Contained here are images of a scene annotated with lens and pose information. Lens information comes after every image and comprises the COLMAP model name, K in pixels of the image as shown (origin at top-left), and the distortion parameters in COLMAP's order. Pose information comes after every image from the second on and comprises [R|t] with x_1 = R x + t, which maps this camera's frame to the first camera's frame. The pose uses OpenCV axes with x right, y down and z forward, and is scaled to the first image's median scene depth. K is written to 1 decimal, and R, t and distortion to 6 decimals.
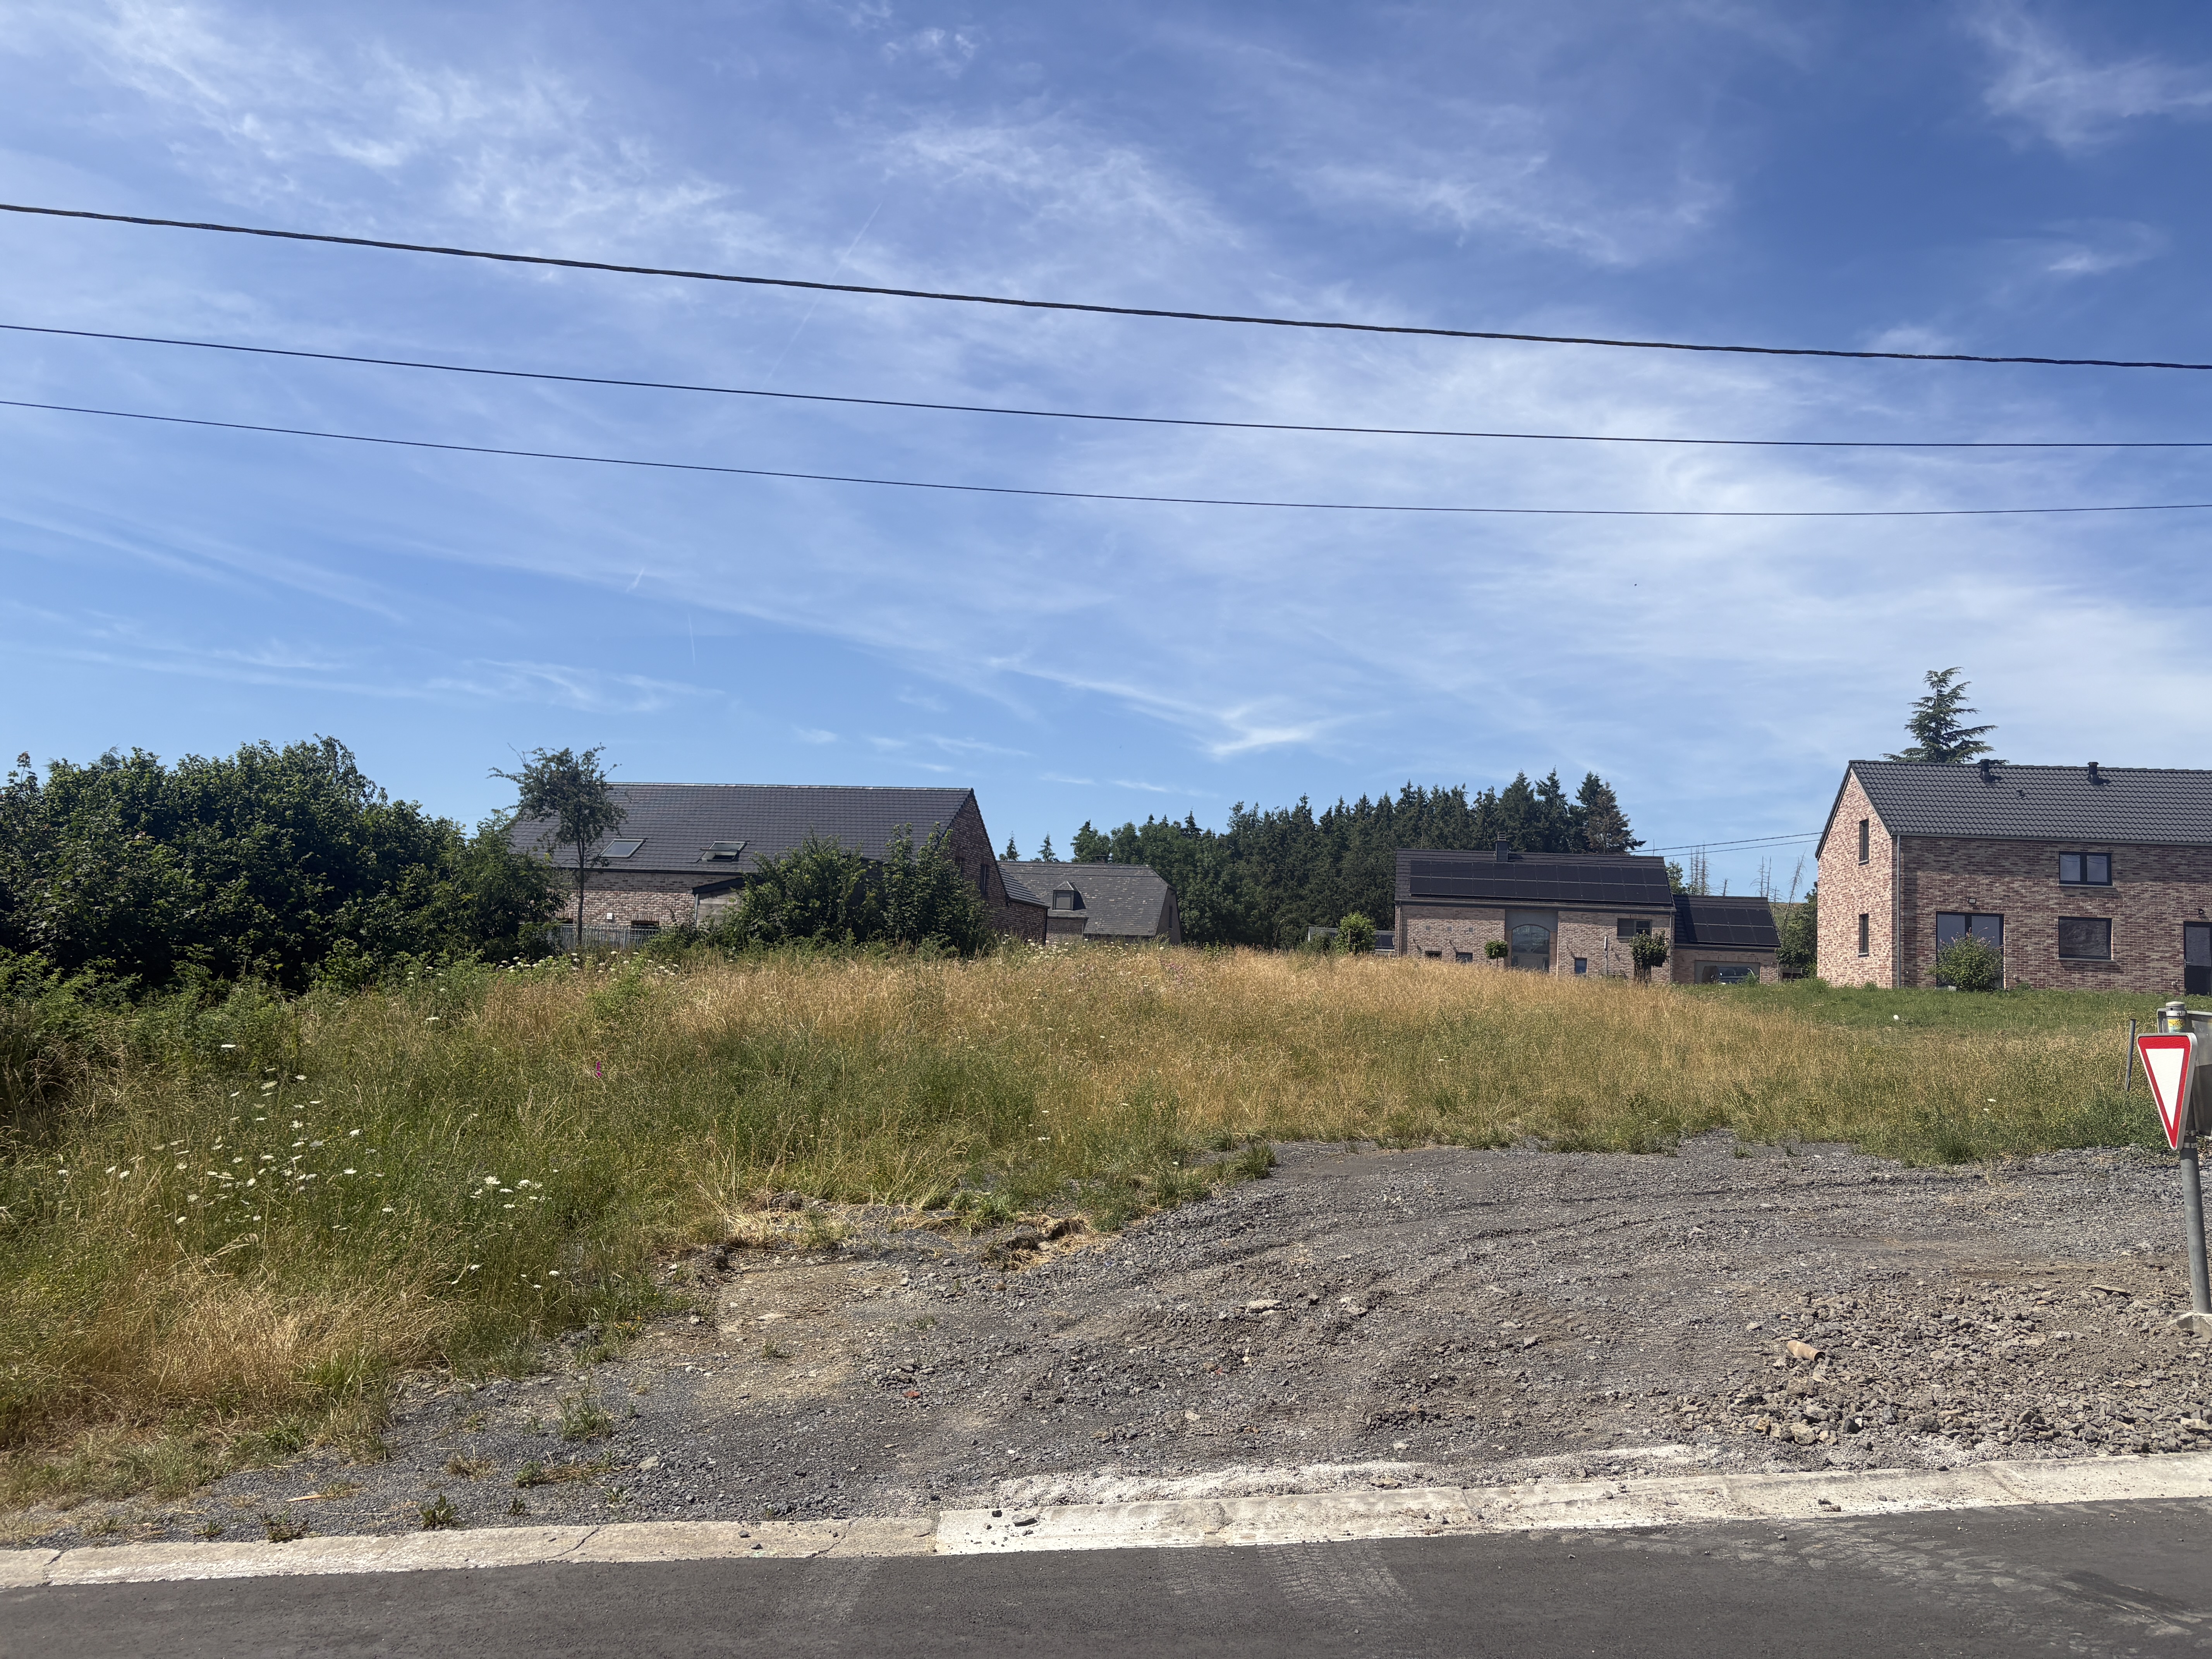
lens RADIAL K [[1650.5, 0, 1136.5], [0, 1650.5, 807.3], [0, 0, 1]] dist [0.044124, -0.052968]
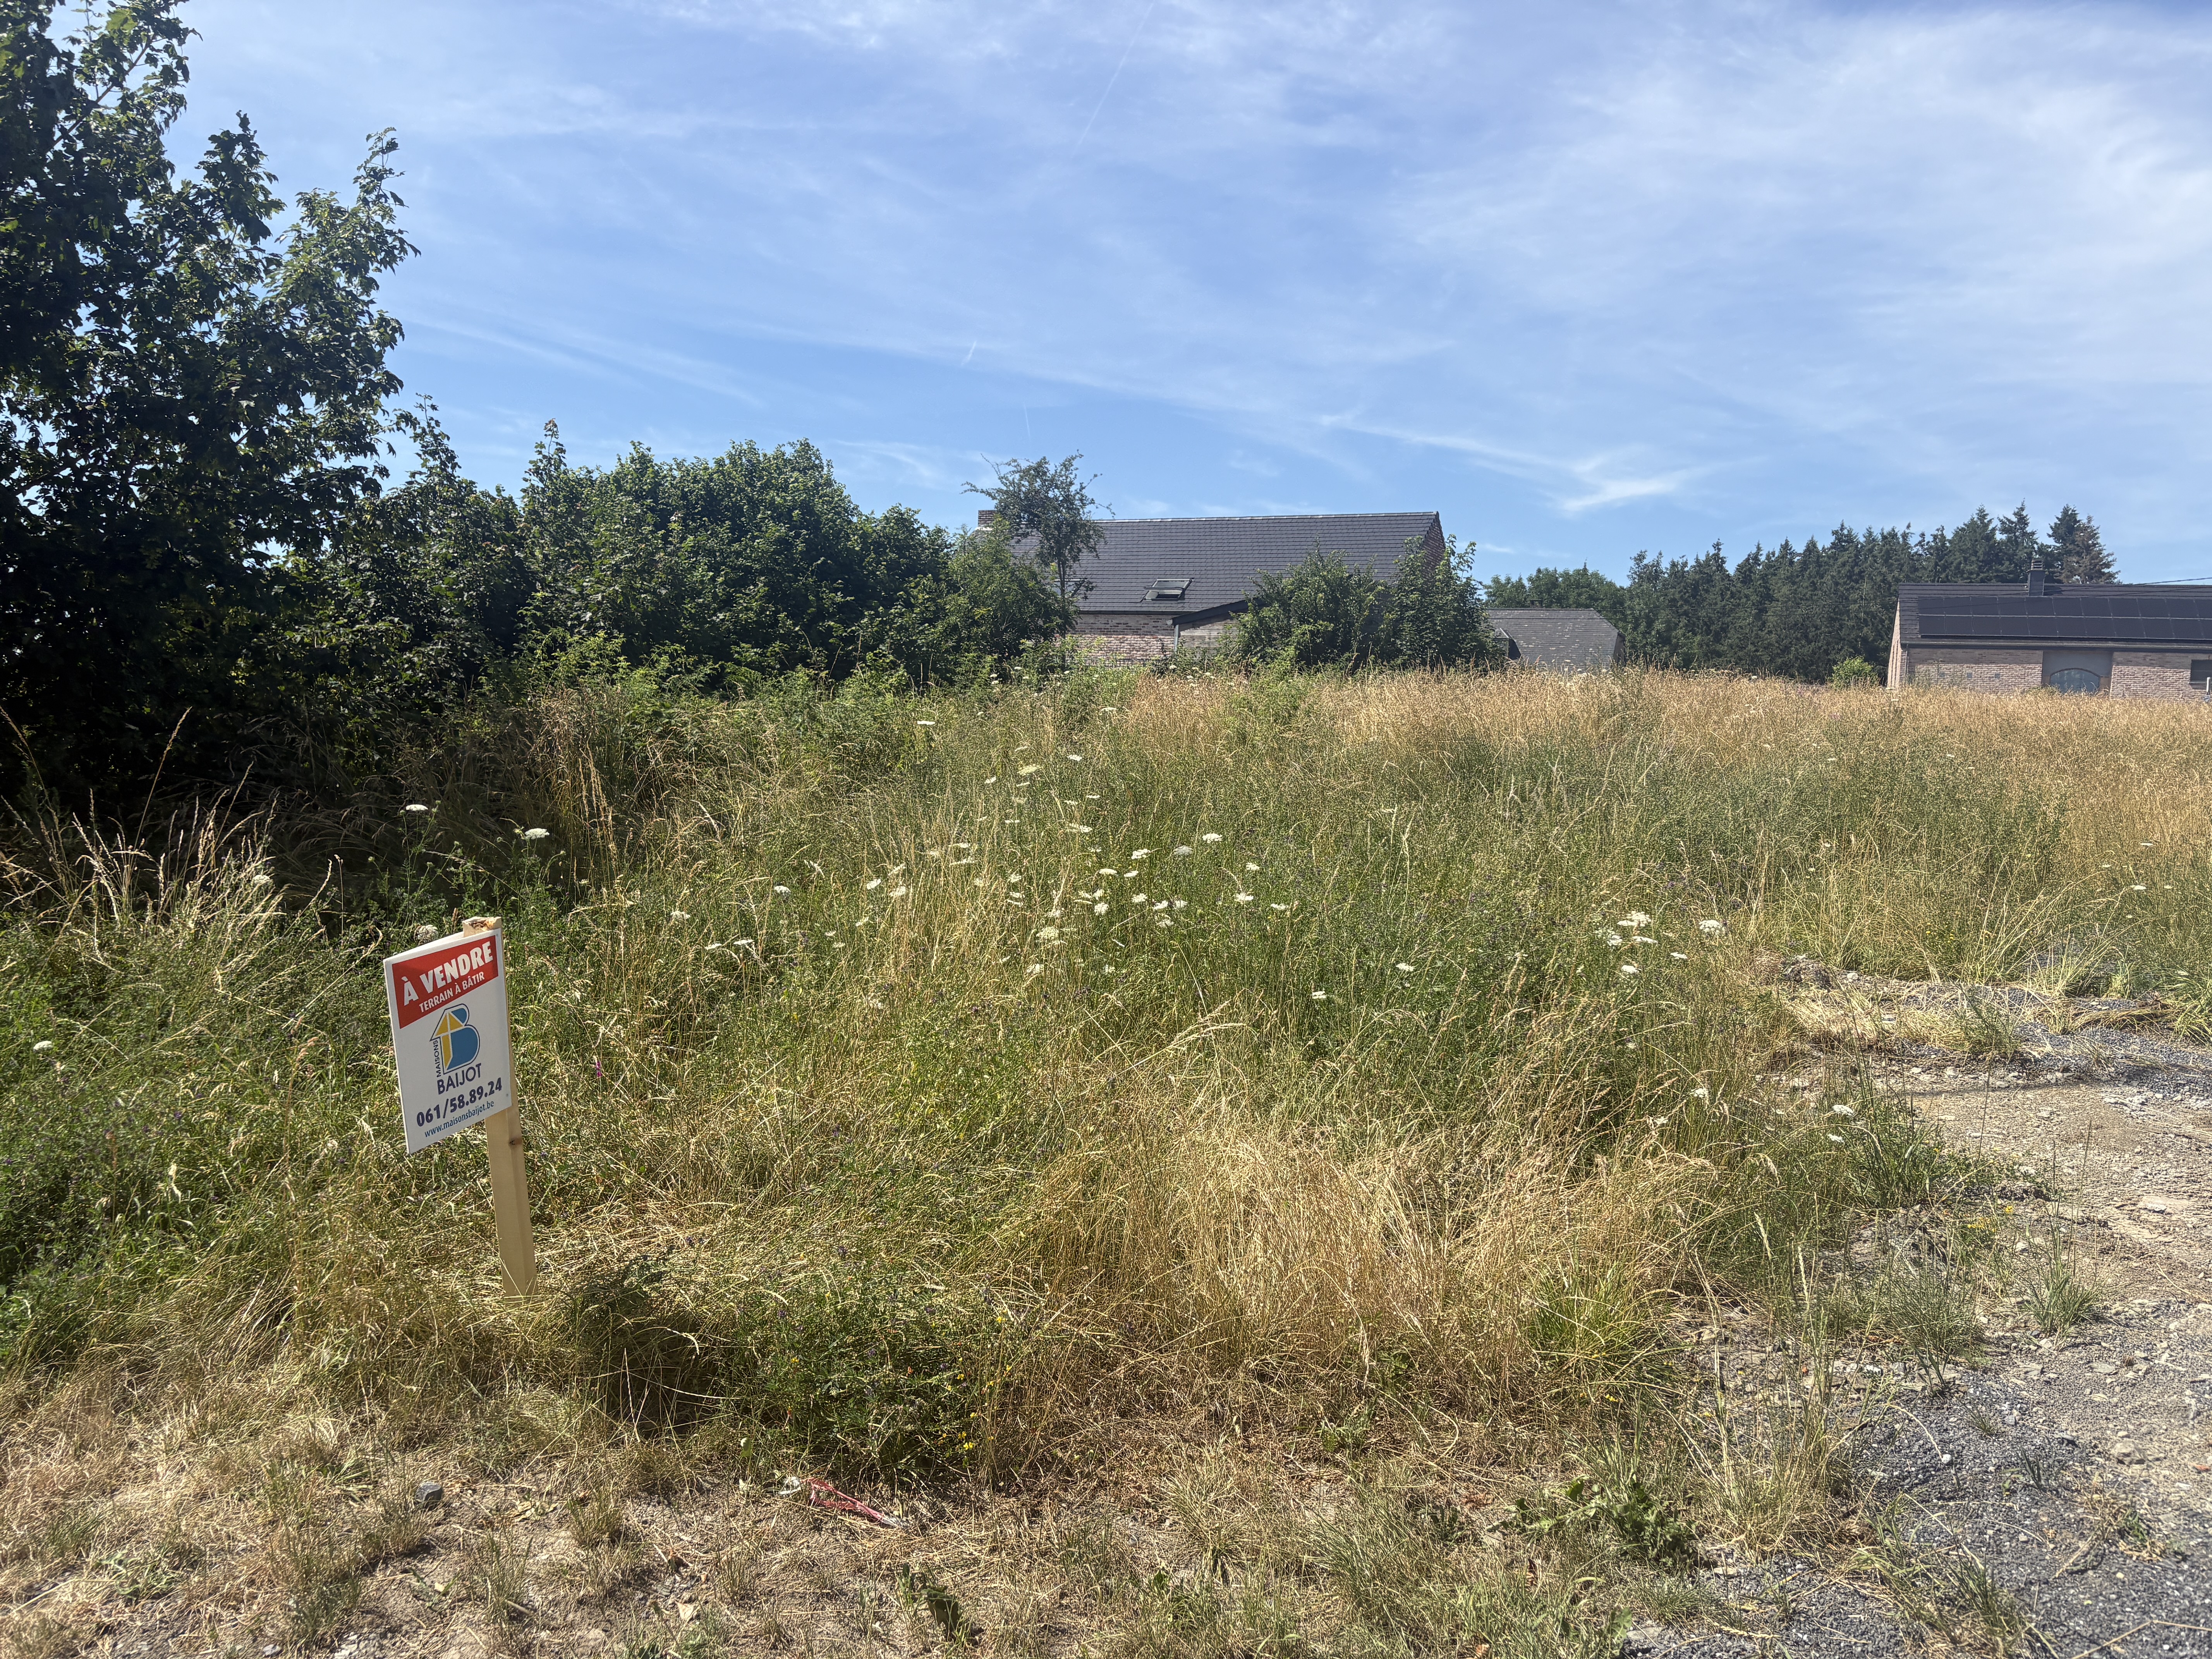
lens RADIAL K [[1650.5, 0, 1095.2], [0, 1650.5, 849.8], [0, 0, 1]] dist [0.044124, -0.052968]
pose [[0.975405, 0.014064, -0.219971, -0.161089], [0.021934, 0.986816, 0.160353, 0.041552], [0.219326, -0.161234, 0.962237, 0.167762]]
